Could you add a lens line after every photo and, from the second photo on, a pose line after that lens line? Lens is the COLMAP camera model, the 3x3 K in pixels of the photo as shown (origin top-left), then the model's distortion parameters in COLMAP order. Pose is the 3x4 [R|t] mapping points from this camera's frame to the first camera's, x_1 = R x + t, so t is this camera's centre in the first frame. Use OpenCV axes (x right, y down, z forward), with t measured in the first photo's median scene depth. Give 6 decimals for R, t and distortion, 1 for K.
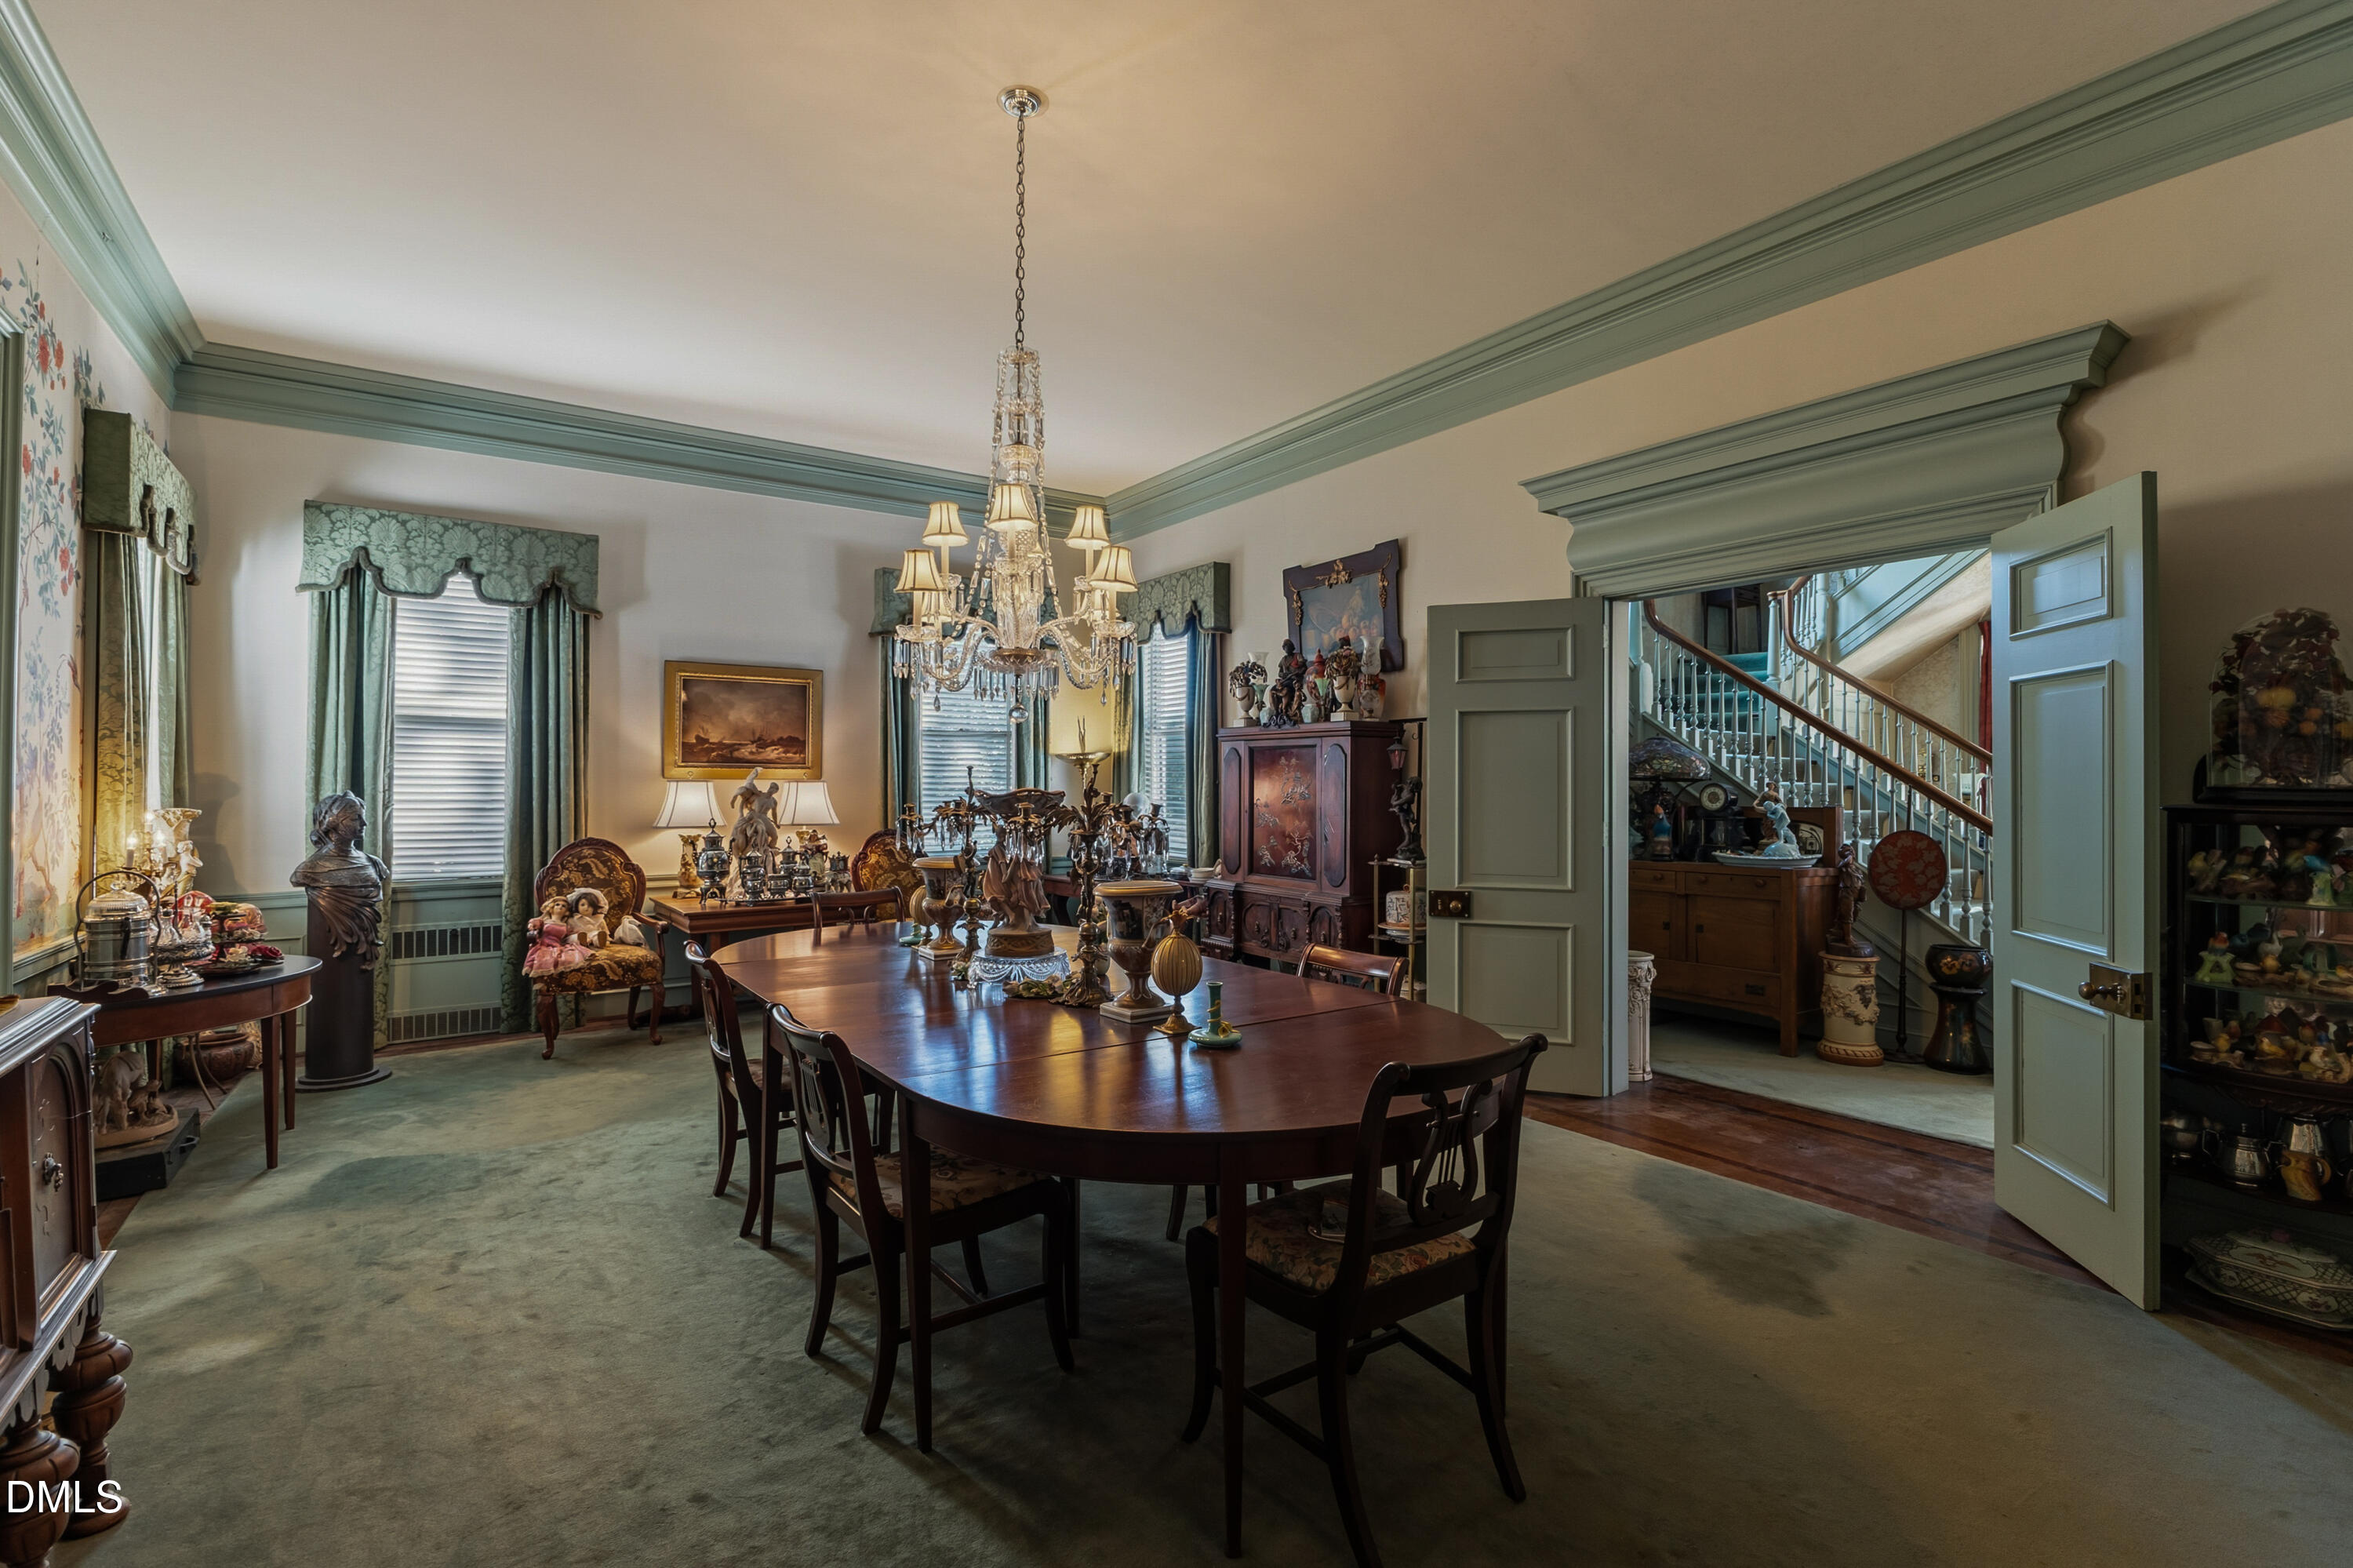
lens RADIAL K [[1088.5, 0, 1182.5], [0, 1088.5, 778.7], [0, 0, 1]] dist [0.001170, -0.001260]
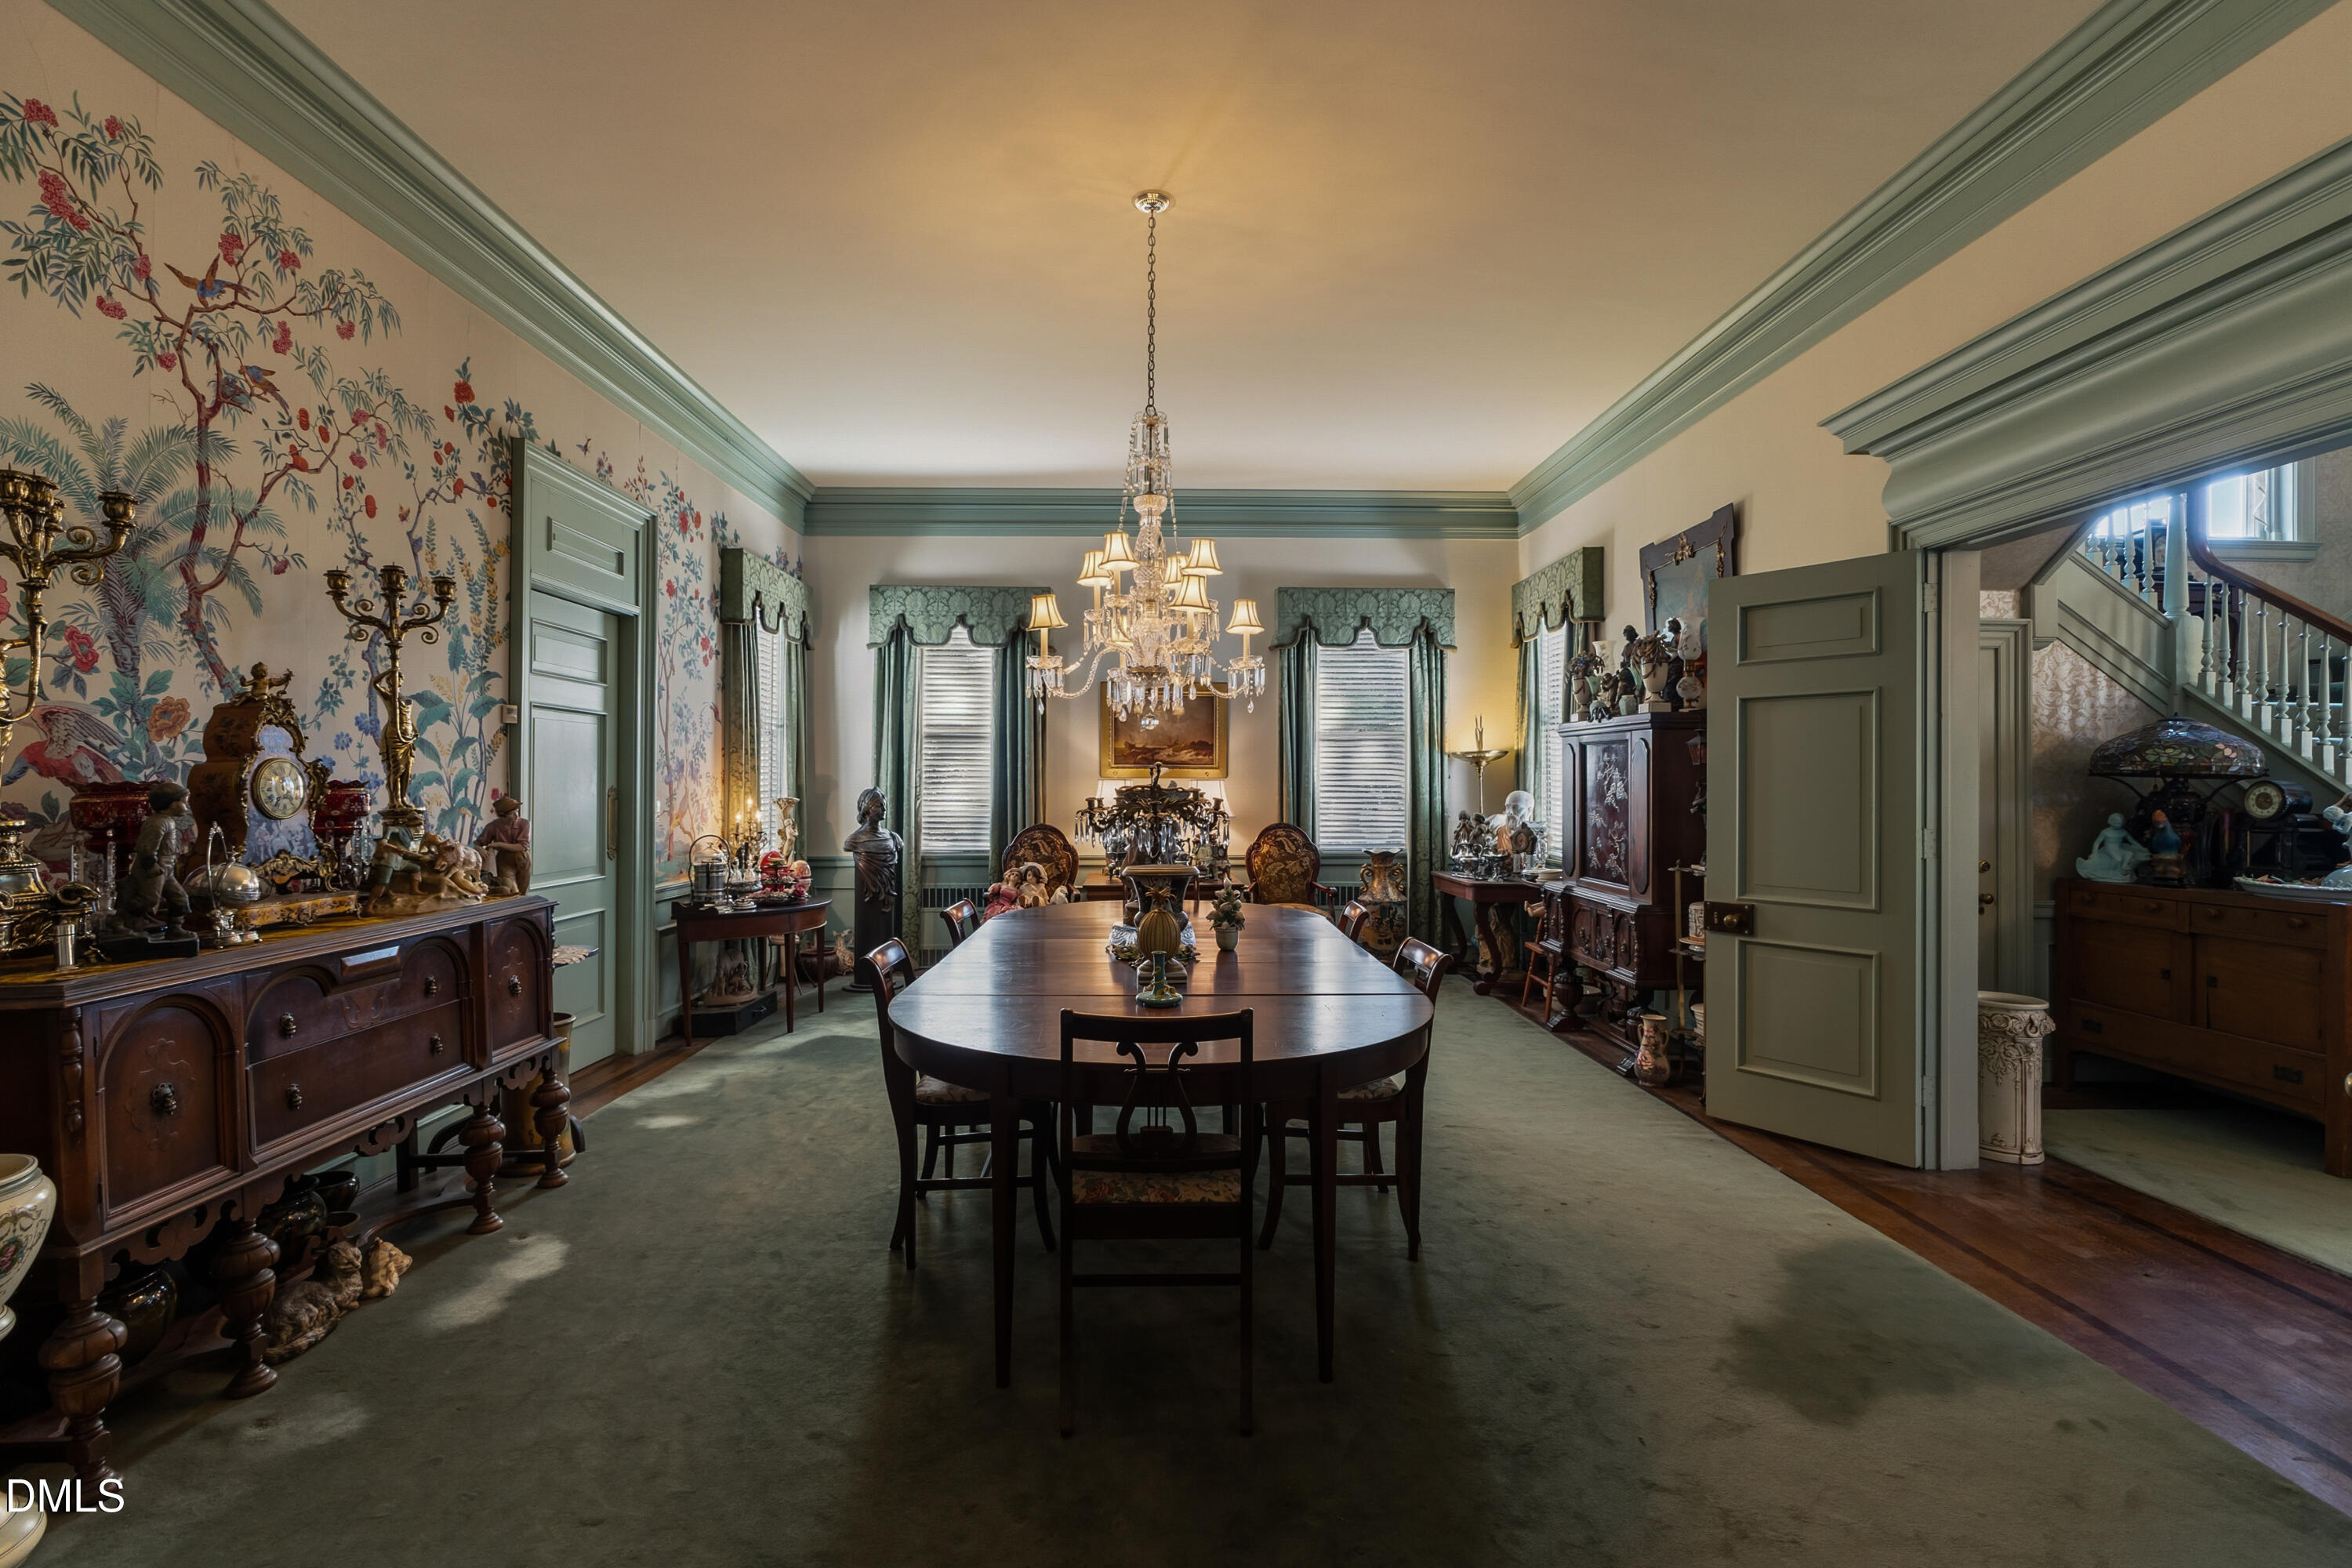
lens RADIAL K [[1088.0, 0, 1175.7], [0, 1088.0, 780.8], [0, 0, 1]] dist [0.001170, -0.001260]
pose [[0.832734, -0.000767, -0.553672, 0.339997], [0.002051, 0.999996, 0.001700, 0.001950], [0.553669, -0.002551, 0.832733, 0.021109]]
